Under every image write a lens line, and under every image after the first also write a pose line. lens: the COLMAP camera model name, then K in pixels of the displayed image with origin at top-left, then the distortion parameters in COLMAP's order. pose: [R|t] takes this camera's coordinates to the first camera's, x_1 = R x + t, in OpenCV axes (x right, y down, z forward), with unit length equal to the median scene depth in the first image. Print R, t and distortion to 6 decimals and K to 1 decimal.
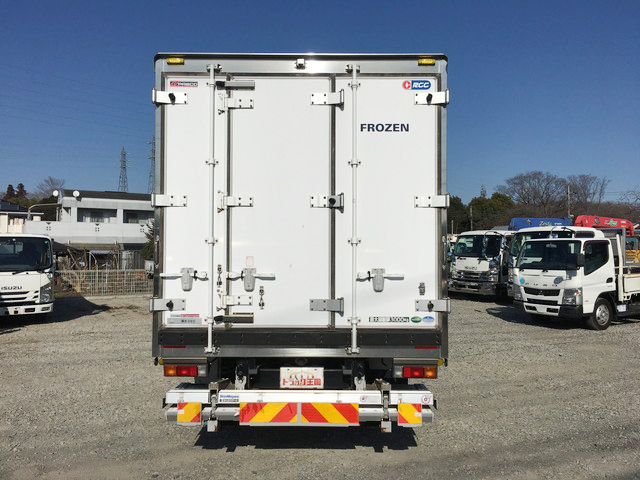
lens RADIAL K [[538.2, 0, 321.0], [0, 538.2, 237.7], [0, 0, 1]] dist [0.014600, -0.017156]
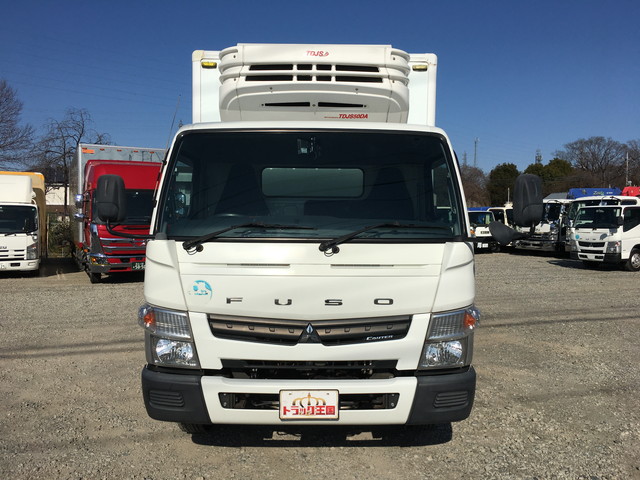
lens RADIAL K [[538.2, 0, 318.3], [0, 538.2, 242.8], [0, 0, 1]] dist [0.014600, -0.017156]
pose [[0.995543, 0.000521, -0.094311, -0.130355], [0.006005, 0.997606, 0.068898, -0.002891], [0.094122, -0.069158, 0.993156, -0.363603]]
